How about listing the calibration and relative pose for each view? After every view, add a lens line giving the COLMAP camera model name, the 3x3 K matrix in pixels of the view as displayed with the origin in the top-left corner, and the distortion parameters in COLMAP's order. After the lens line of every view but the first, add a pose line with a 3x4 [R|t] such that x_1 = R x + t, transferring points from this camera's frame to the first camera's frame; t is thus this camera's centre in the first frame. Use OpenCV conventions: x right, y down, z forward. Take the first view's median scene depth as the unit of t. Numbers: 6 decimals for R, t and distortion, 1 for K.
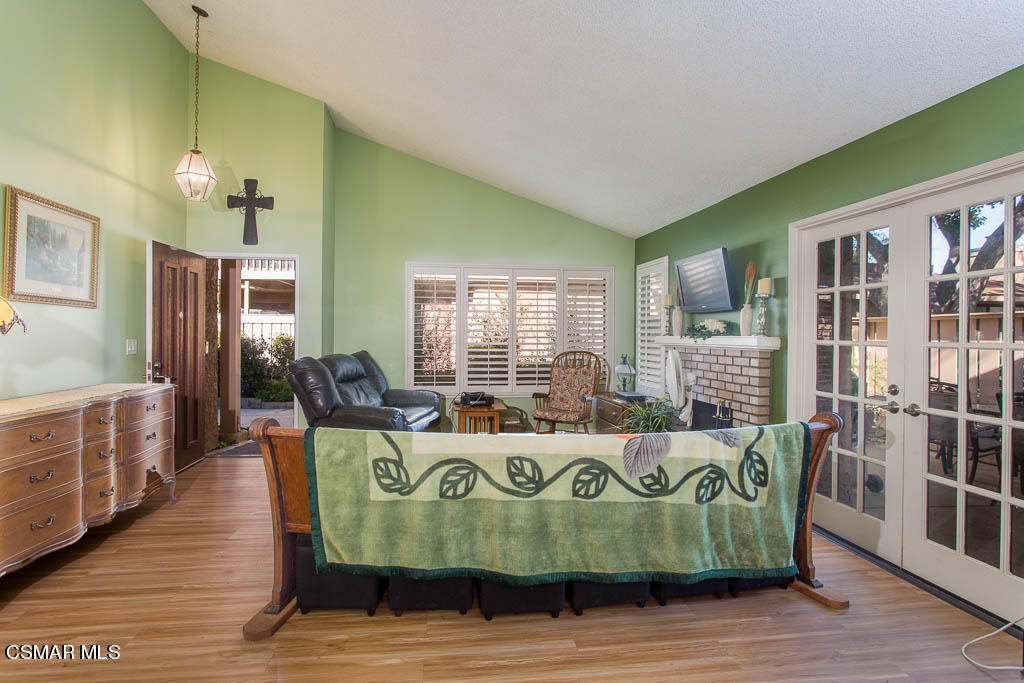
lens RADIAL K [[484.8, 0, 509.4], [0, 484.8, 337.9], [0, 0, 1]] dist [-0.019623, 0.002084]
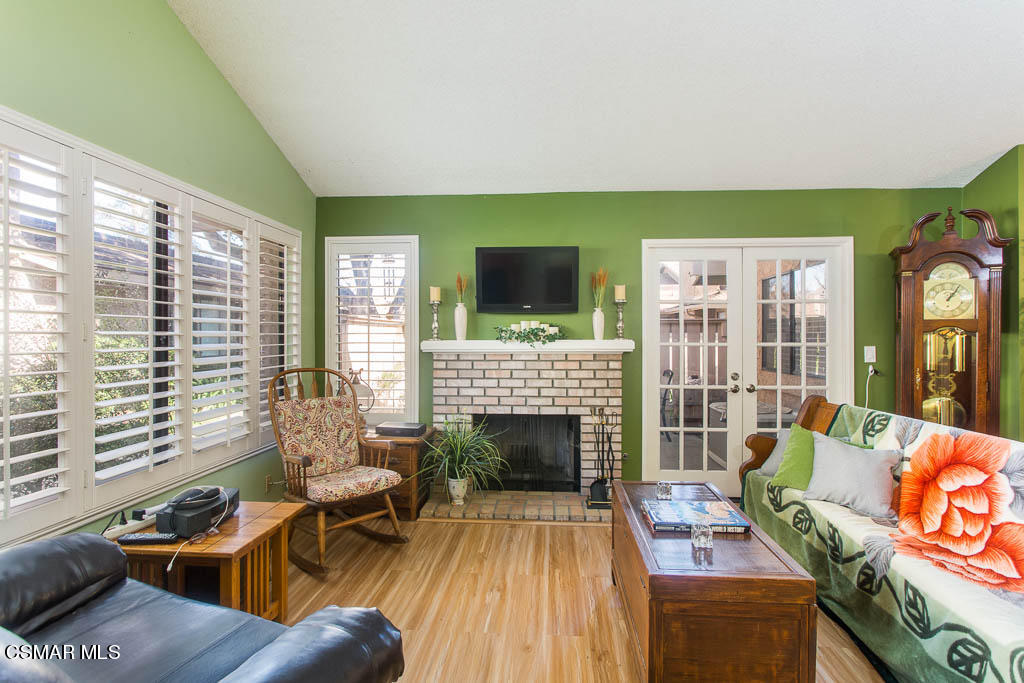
lens RADIAL K [[484.8, 0, 508.3], [0, 484.8, 335.2], [0, 0, 1]] dist [-0.019623, 0.002084]
pose [[0.245958, -0.010062, 0.969228, -0.517162], [0.008861, 0.999928, 0.008132, -0.021841], [-0.969240, 0.006588, 0.246030, 0.898805]]
